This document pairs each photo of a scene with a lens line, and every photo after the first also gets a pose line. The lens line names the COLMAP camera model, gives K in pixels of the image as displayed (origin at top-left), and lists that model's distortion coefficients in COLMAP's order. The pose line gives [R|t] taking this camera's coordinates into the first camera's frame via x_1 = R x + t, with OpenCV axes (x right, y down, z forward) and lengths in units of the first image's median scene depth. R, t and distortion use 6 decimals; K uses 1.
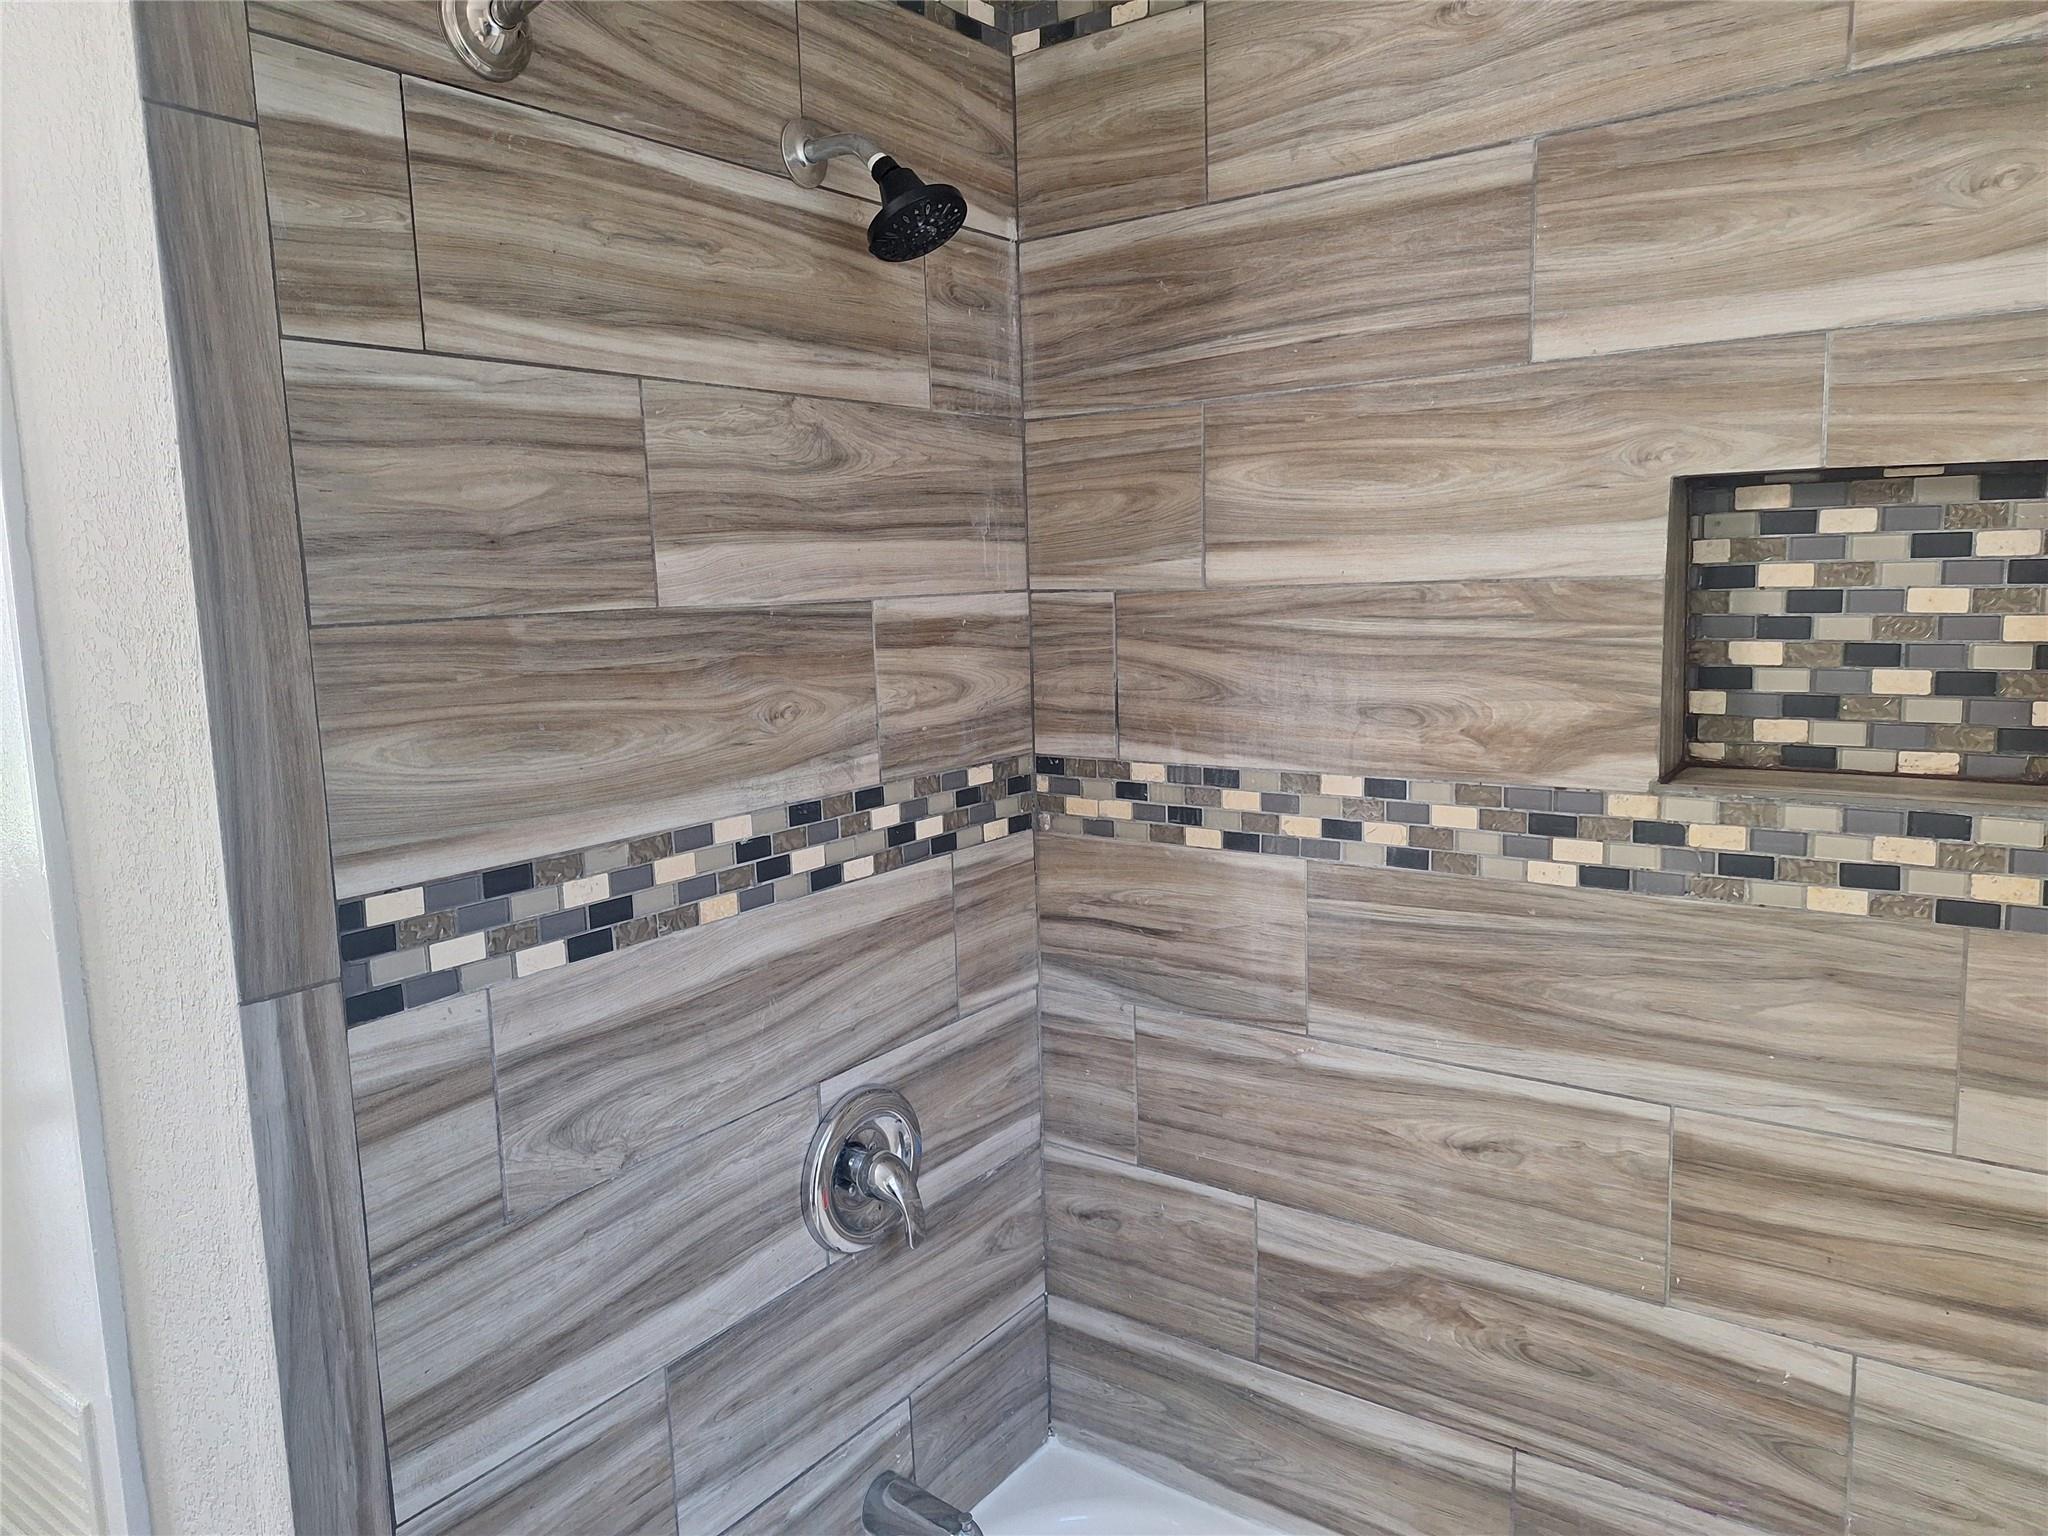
lens RADIAL K [[1414.7, 0, 1024.0], [0, 1414.7, 768.0], [0, 0, 1]] dist [0.087191, -0.105628]
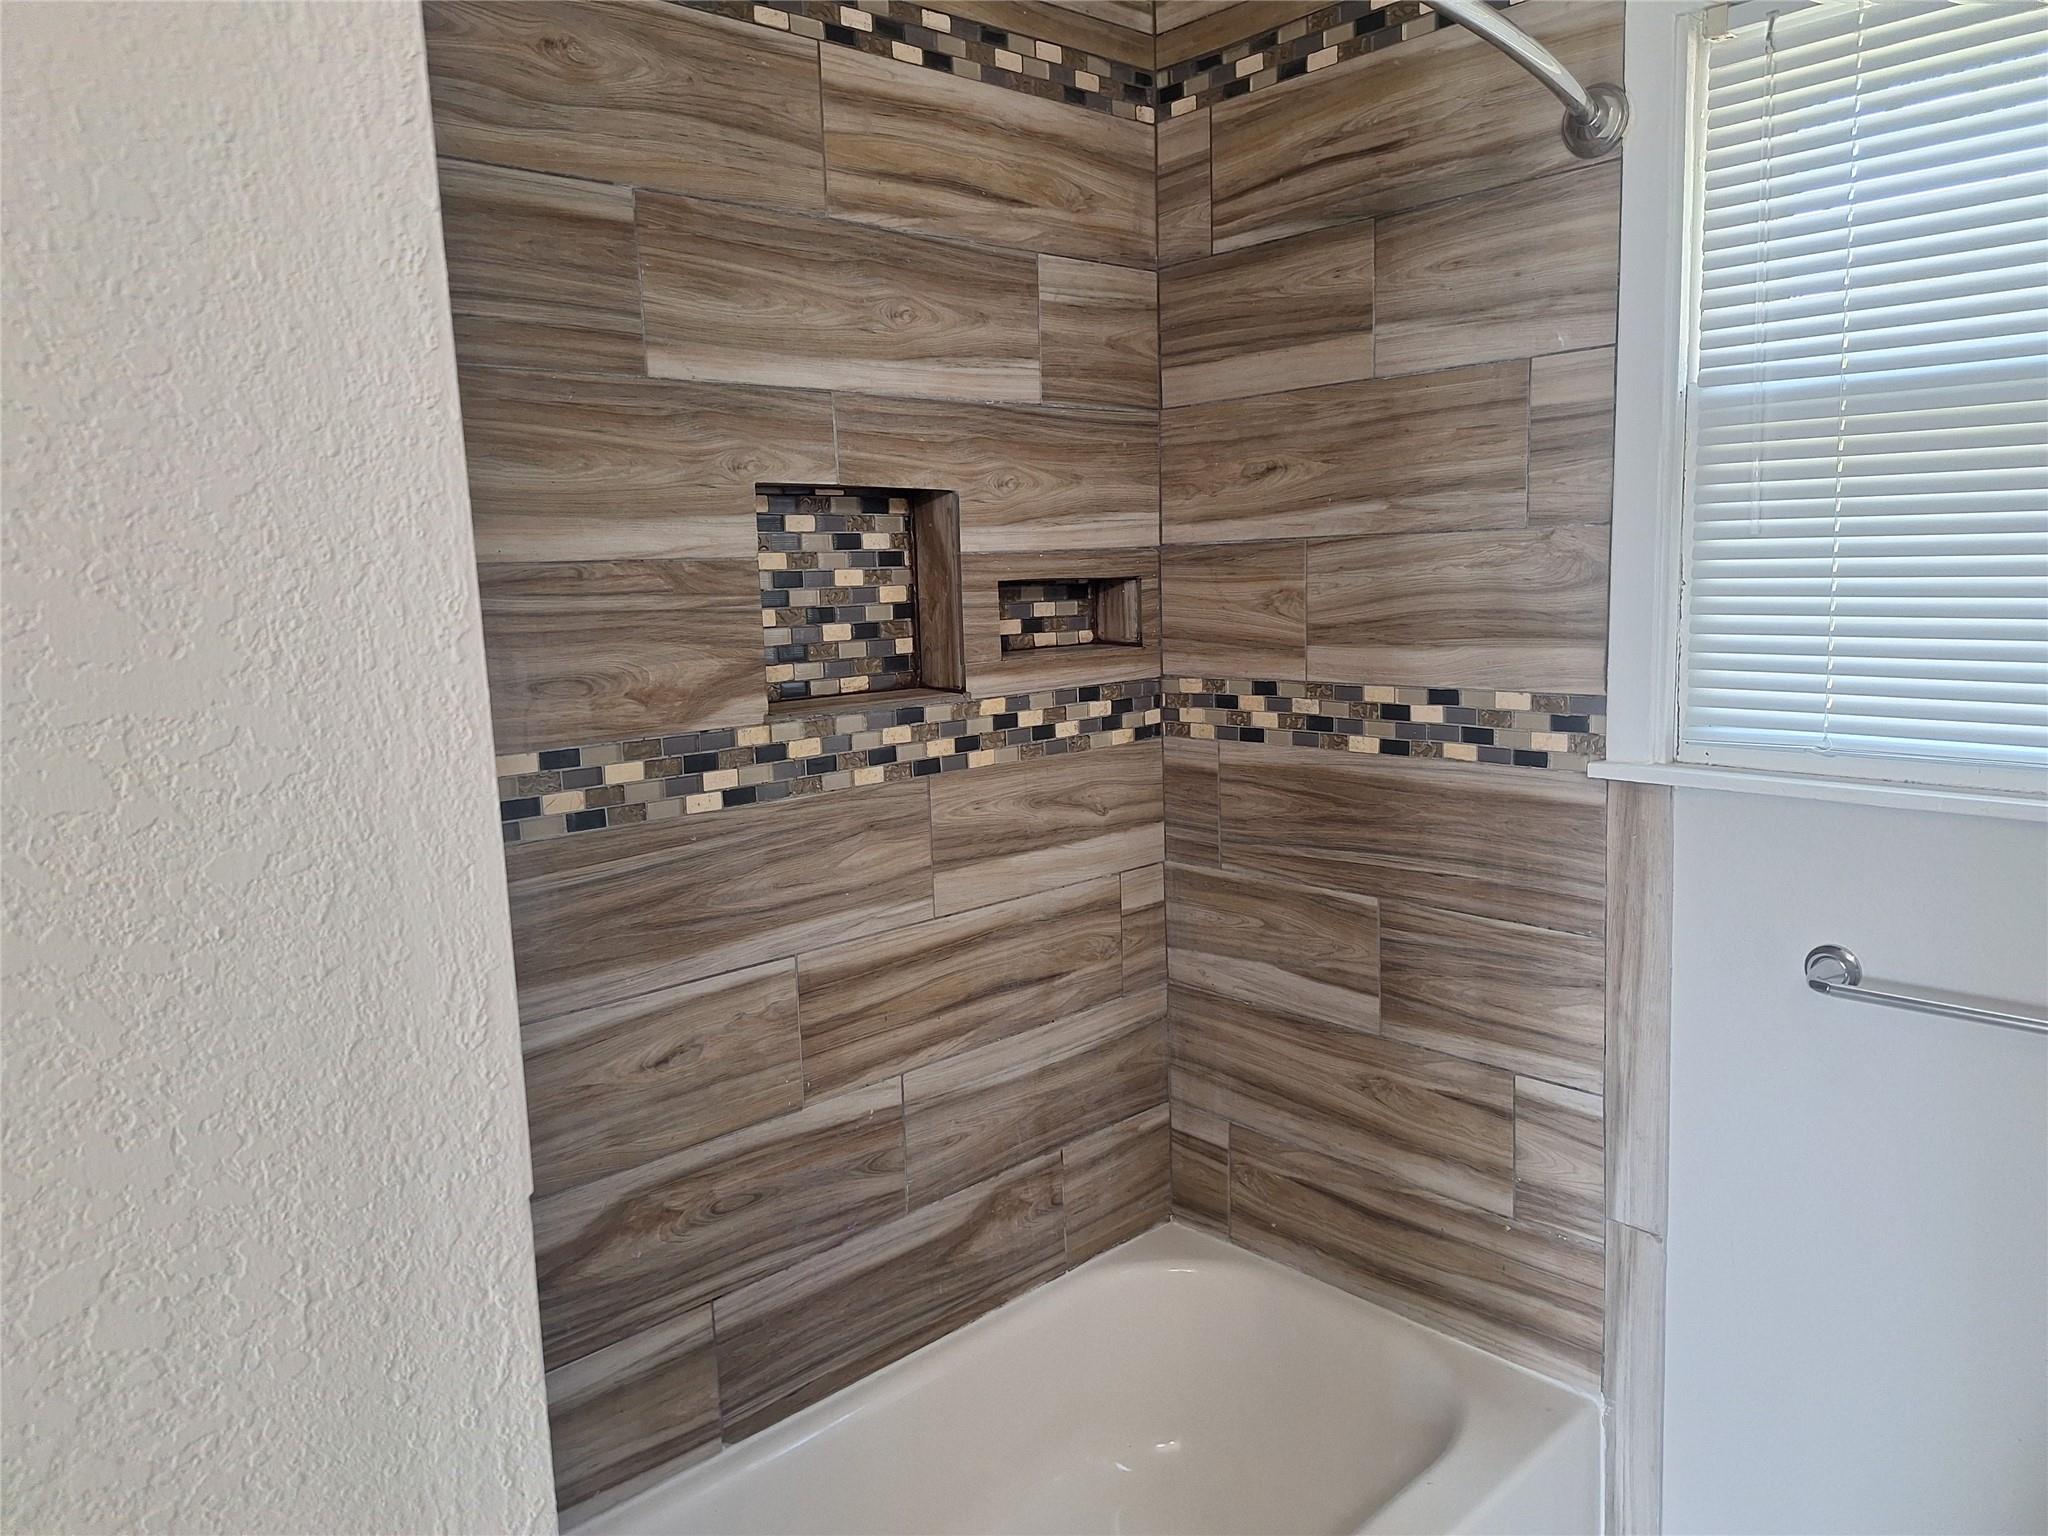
lens RADIAL K [[1414.7, 0, 1024.0], [0, 1414.7, 768.0], [0, 0, 1]] dist [0.087191, -0.105628]
pose [[0.189270, -0.117285, 0.974895, -0.782230], [0.162613, 0.982876, 0.086675, -0.016246], [-0.968367, 0.142125, 0.205101, 0.502884]]
